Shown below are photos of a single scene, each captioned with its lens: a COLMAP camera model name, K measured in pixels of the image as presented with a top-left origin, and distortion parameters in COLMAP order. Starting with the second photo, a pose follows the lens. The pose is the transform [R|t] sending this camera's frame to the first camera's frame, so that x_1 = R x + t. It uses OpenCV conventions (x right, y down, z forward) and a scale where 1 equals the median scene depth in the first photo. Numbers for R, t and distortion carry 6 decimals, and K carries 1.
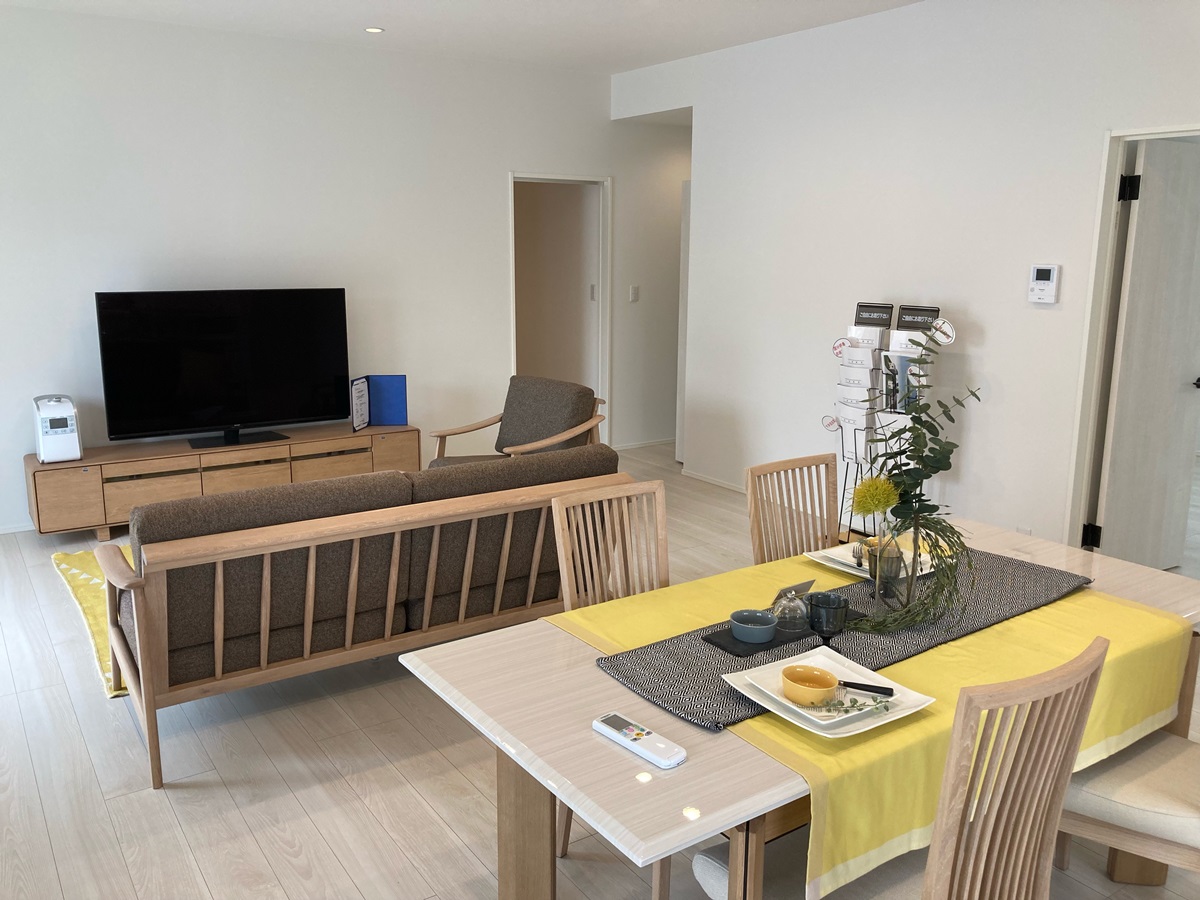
lens RADIAL K [[979.1, 0, 600.0], [0, 979.1, 450.0], [0, 0, 1]] dist [0.007590, -0.009853]
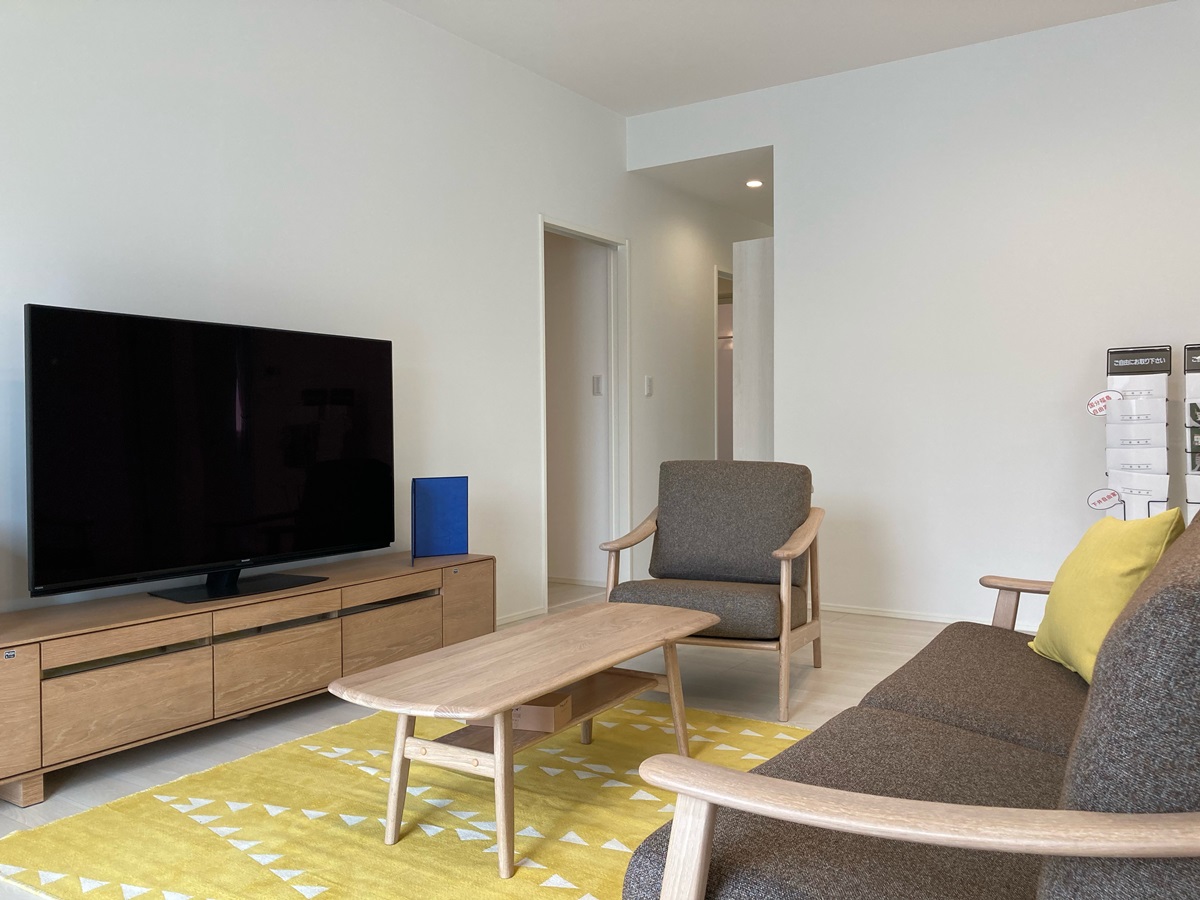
lens RADIAL K [[979.1, 0, 600.0], [0, 979.1, 450.0], [0, 0, 1]] dist [0.007590, -0.009853]
pose [[0.924750, -0.021781, 0.379951, -0.403159], [0.091707, 0.981695, -0.166926, 0.026302], [-0.369360, 0.189209, 0.909820, 0.400934]]
